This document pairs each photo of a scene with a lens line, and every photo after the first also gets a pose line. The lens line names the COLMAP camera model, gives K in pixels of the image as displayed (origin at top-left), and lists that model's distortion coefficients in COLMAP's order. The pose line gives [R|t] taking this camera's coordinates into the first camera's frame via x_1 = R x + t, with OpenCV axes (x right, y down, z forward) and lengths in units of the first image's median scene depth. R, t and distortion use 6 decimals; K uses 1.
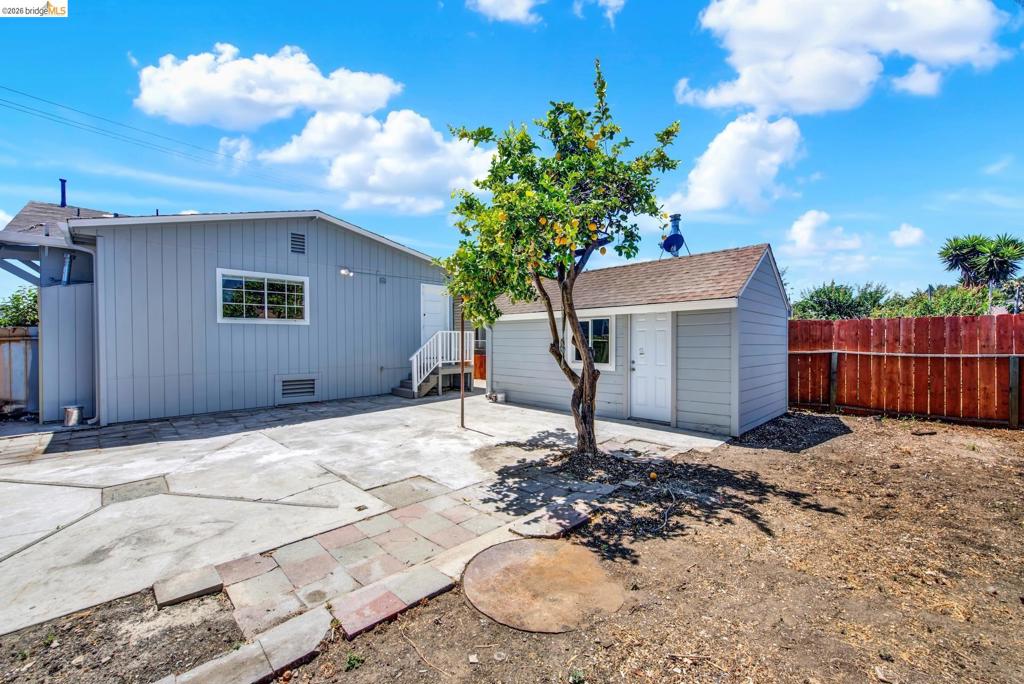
lens RADIAL K [[413.0, 0, 511.5], [0, 413.0, 342.8], [0, 0, 1]] dist [0.003581, -0.000478]
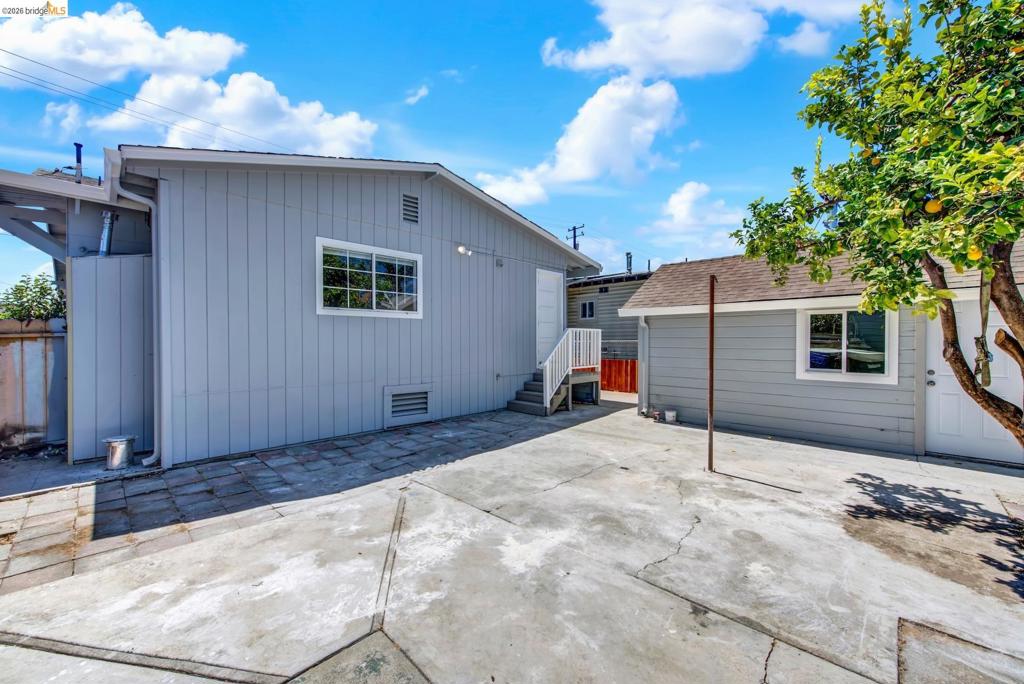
lens RADIAL K [[413.0, 0, 513.0], [0, 413.0, 343.3], [0, 0, 1]] dist [0.003581, -0.000478]
pose [[0.999973, 0.002807, 0.006739, -0.407474], [-0.002793, 0.999994, -0.002137, 0.001982], [-0.006745, 0.002118, 0.999975, 0.313561]]
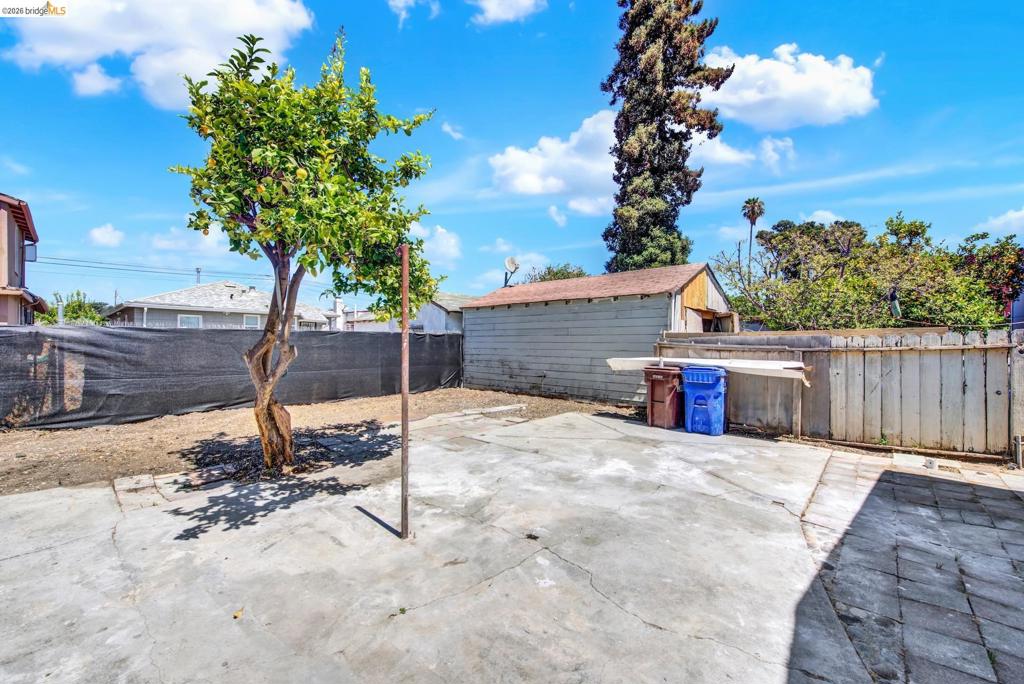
lens RADIAL K [[413.0, 0, 511.6], [0, 413.0, 340.1], [0, 0, 1]] dist [0.003581, -0.000478]
pose [[-0.999036, -0.006338, -0.043428, -0.196816], [-0.006556, 0.999967, 0.004877, -0.009318], [0.043395, 0.005157, -0.999045, 1.335126]]
